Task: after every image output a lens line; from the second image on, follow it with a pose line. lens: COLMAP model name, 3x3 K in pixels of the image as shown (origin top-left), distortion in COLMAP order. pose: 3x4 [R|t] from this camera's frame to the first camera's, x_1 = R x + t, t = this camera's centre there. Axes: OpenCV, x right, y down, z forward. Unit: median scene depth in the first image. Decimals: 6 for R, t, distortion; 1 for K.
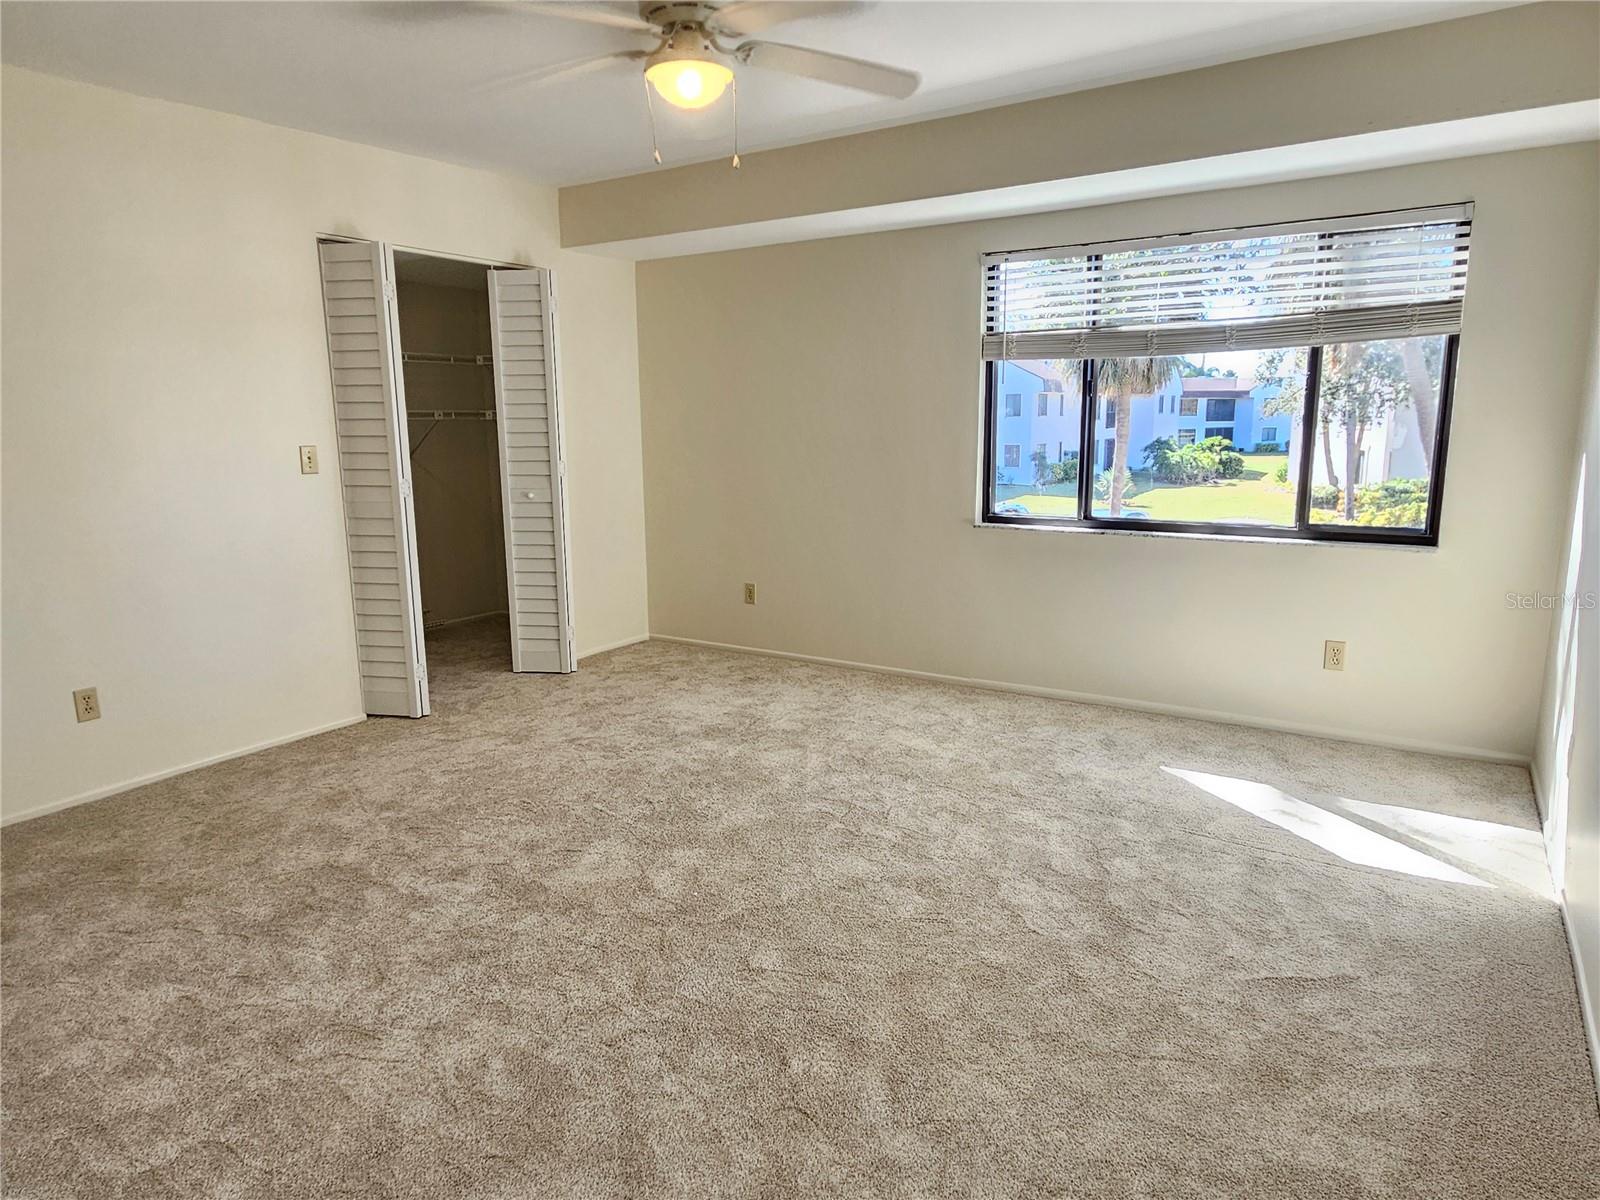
lens RADIAL K [[969.3, 0, 804.4], [0, 969.3, 597.5], [0, 0, 1]] dist [-0.000663, 0.000948]
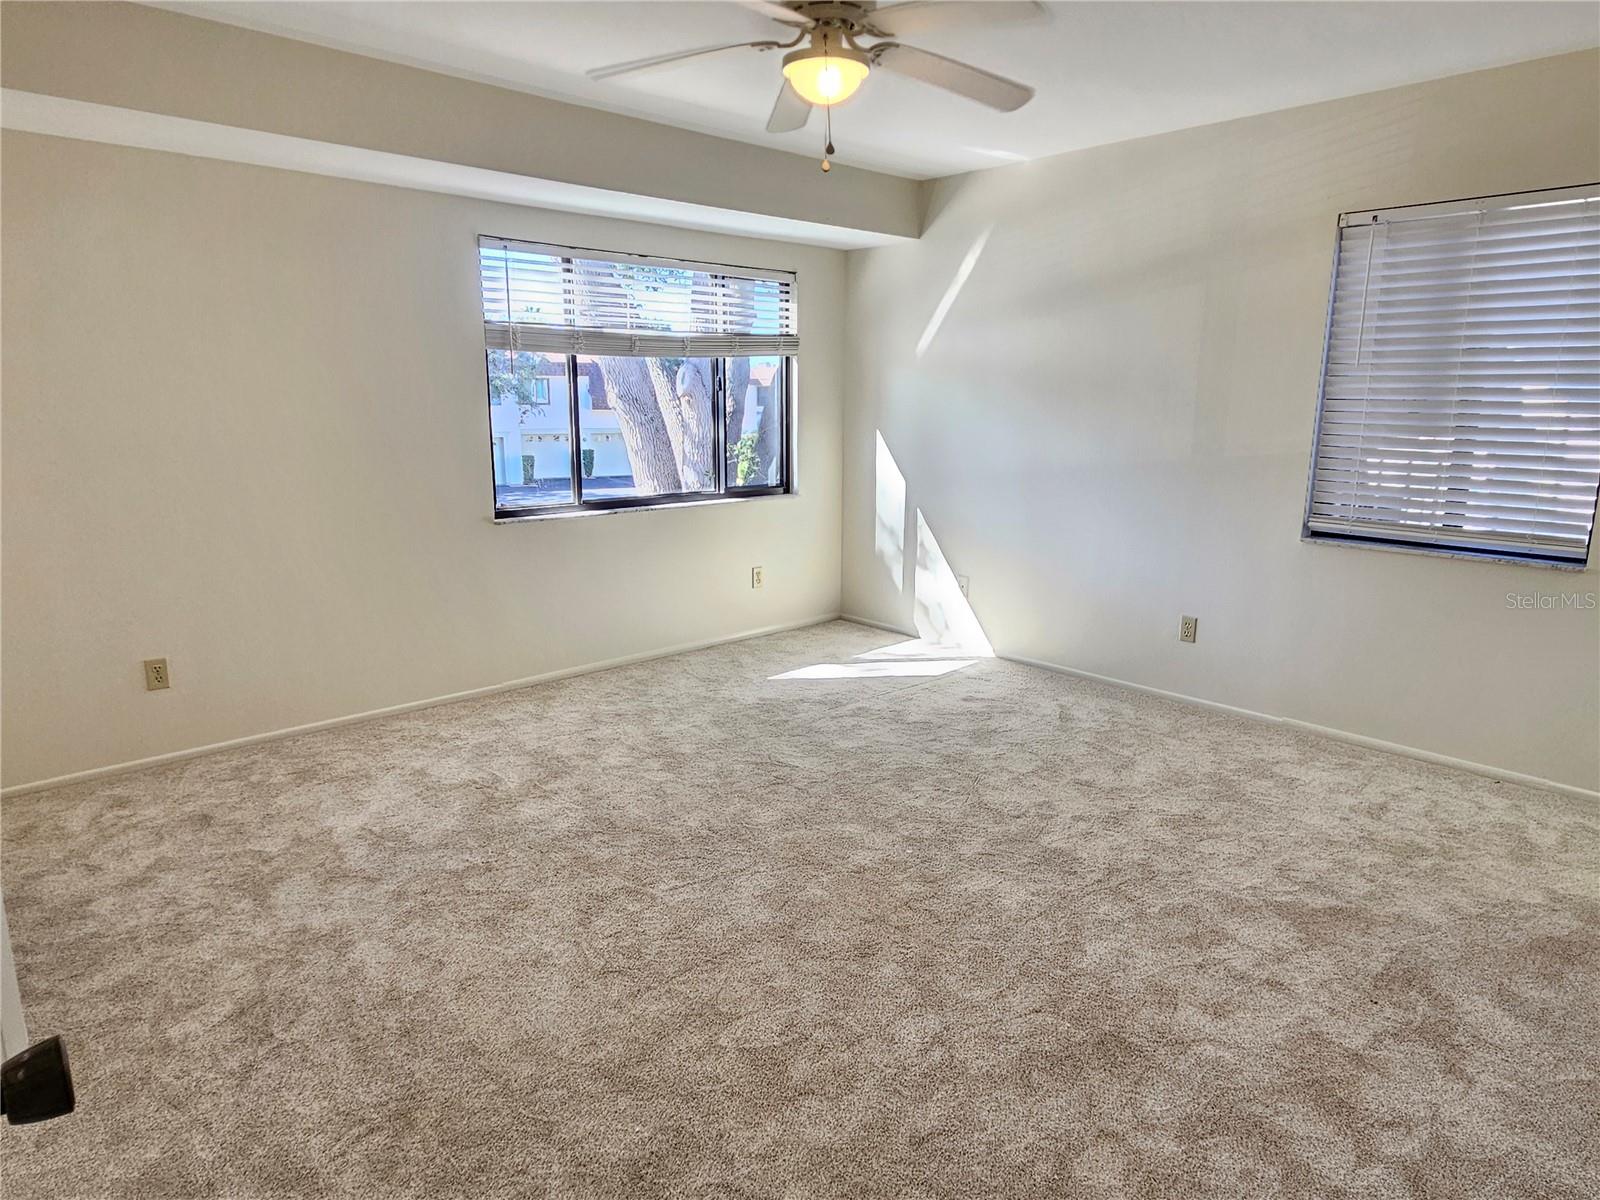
lens RADIAL K [[969.3, 0, 804.4], [0, 969.3, 597.5], [0, 0, 1]] dist [-0.000663, 0.000948]
pose [[0.252739, -0.180884, 0.950476, -0.821677], [0.175660, 0.974621, 0.138769, -0.100922], [-0.951455, 0.131888, 0.278099, 0.566959]]
